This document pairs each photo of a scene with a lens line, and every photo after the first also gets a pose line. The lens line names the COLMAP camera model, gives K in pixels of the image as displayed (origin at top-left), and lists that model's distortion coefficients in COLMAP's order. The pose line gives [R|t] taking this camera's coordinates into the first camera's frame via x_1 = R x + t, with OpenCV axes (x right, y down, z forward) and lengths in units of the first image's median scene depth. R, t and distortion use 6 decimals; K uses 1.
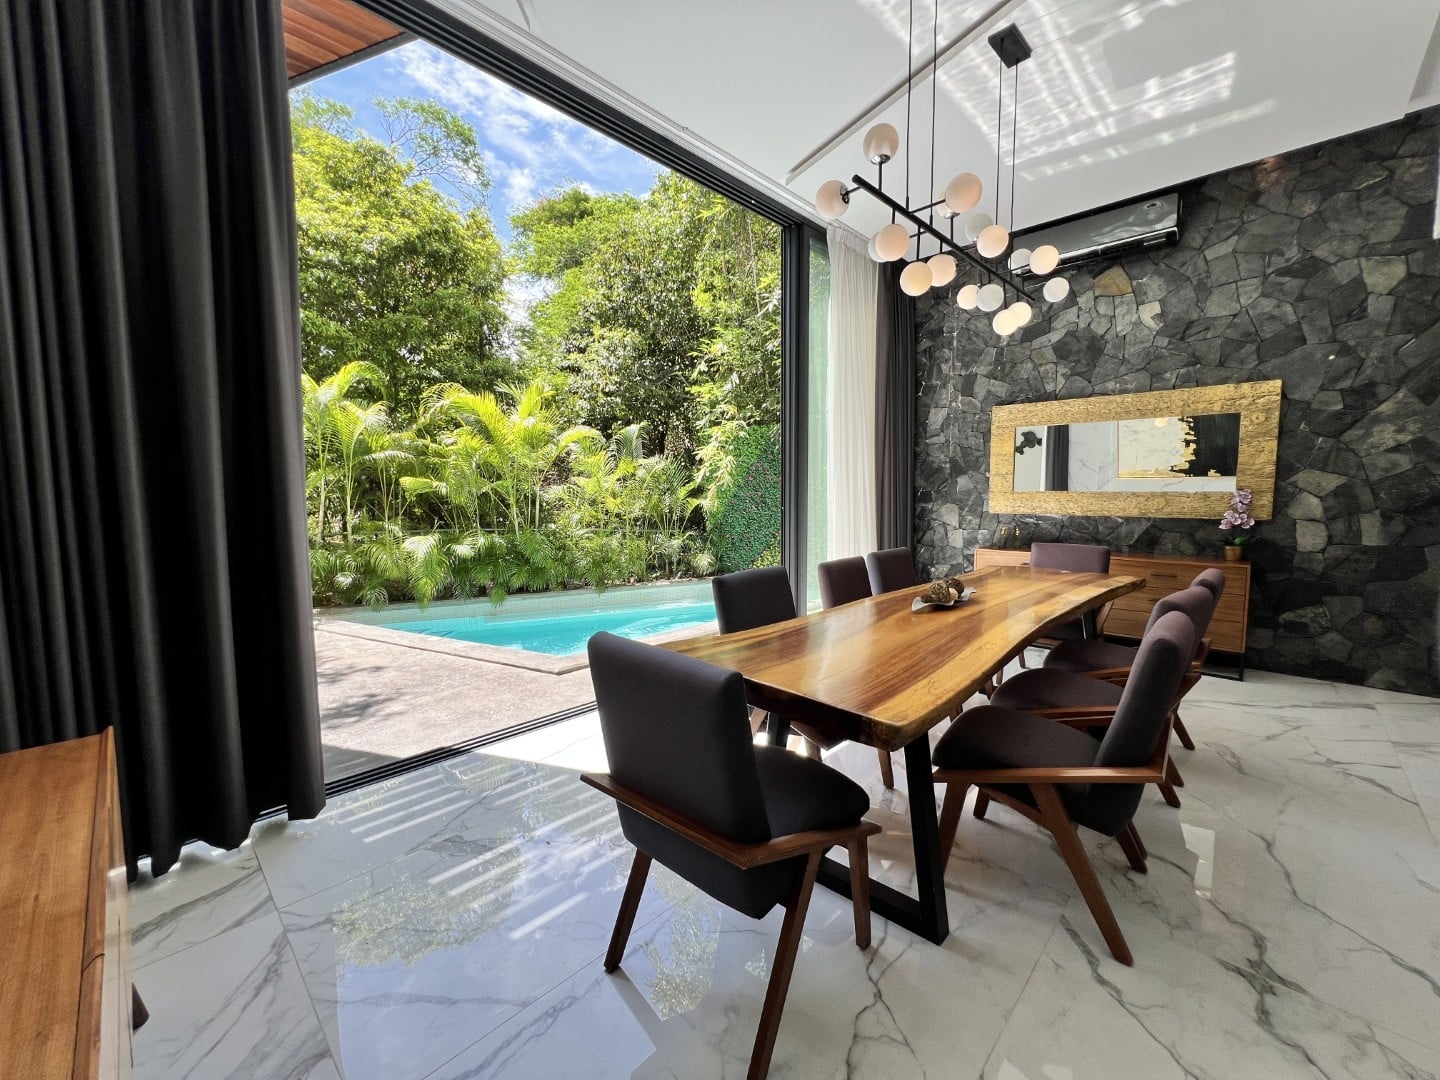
lens RADIAL K [[576.7, 0, 721.5], [0, 576.7, 538.2], [0, 0, 1]] dist [-0.003775, 0.001161]
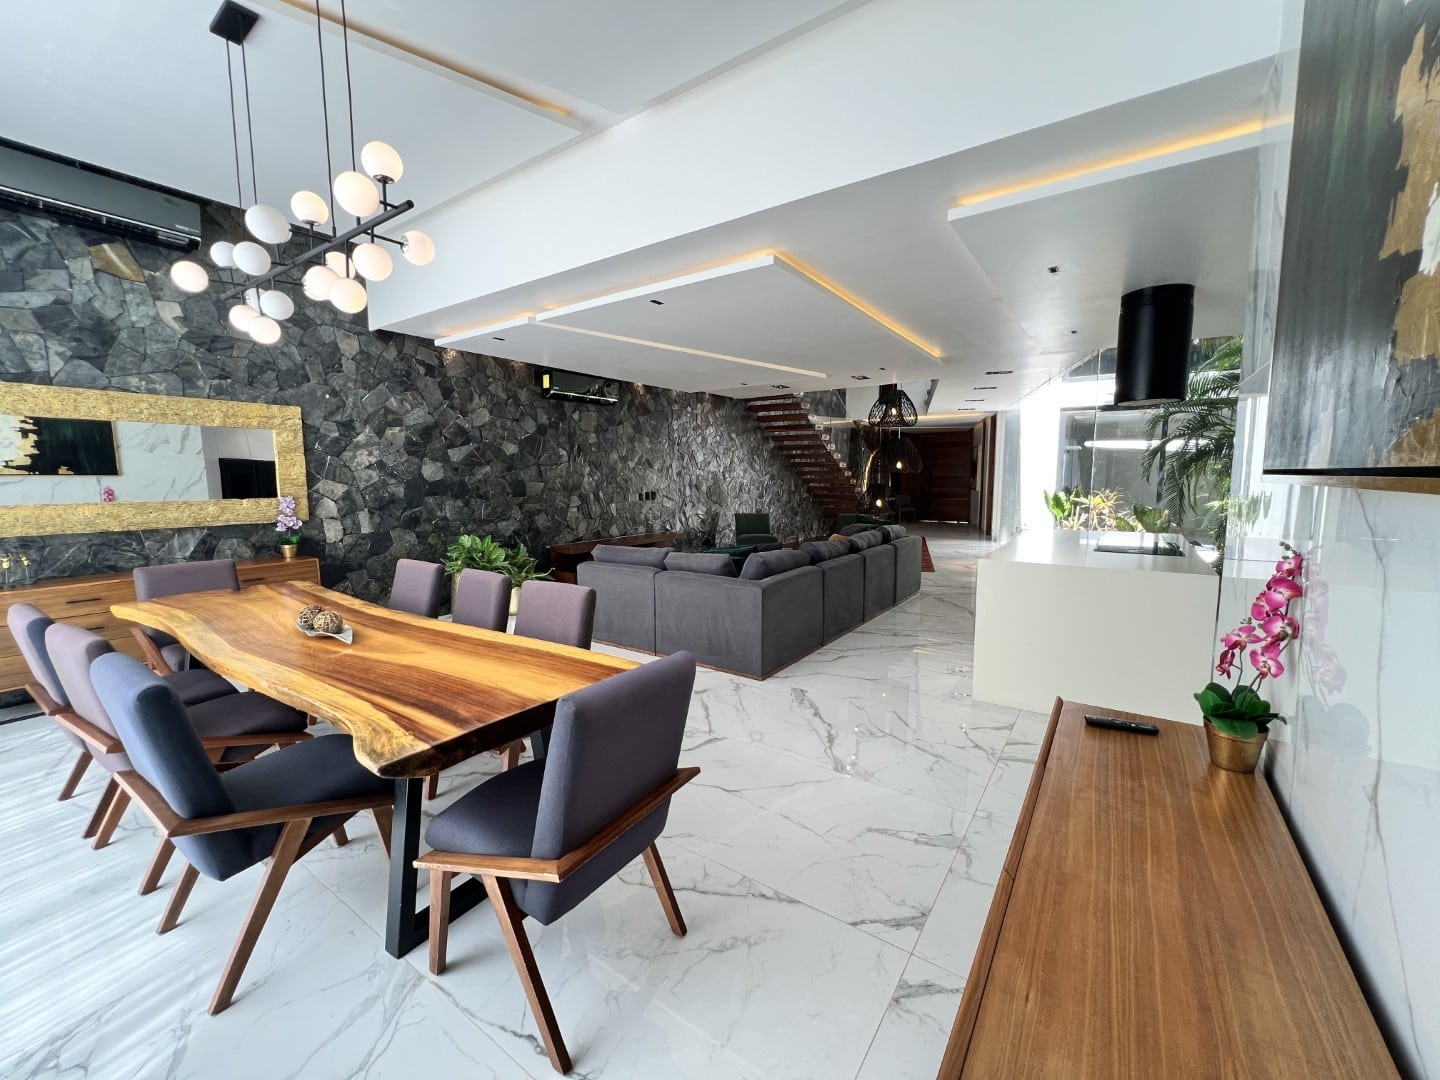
lens RADIAL K [[576.7, 0, 719.7], [0, 576.7, 535.5], [0, 0, 1]] dist [-0.003775, 0.001161]
pose [[-0.149625, -0.097138, 0.983960, -0.406301], [0.083903, 0.990326, 0.110525, -0.062672], [-0.985176, 0.099094, -0.140028, 0.308265]]
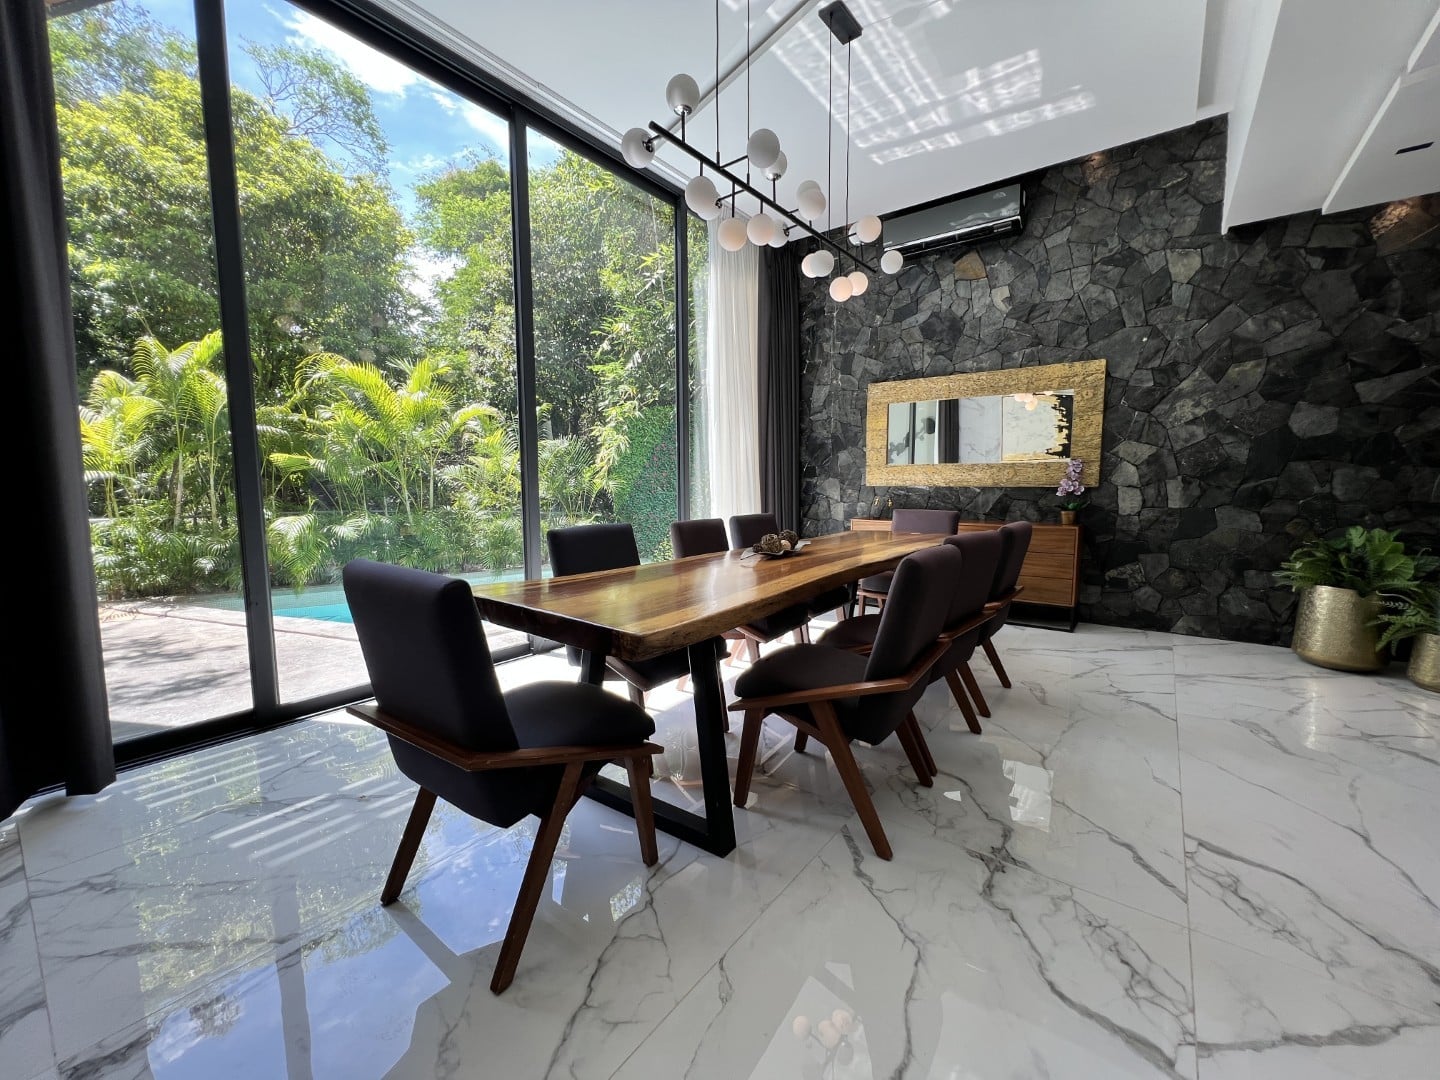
lens RADIAL K [[576.7, 0, 723.3], [0, 576.7, 538.9], [0, 0, 1]] dist [-0.003775, 0.001161]
pose [[0.993306, -0.011001, 0.114991, 0.112699], [0.009280, 0.999837, 0.015491, 0.045272], [-0.115143, -0.014320, 0.993246, -0.018367]]
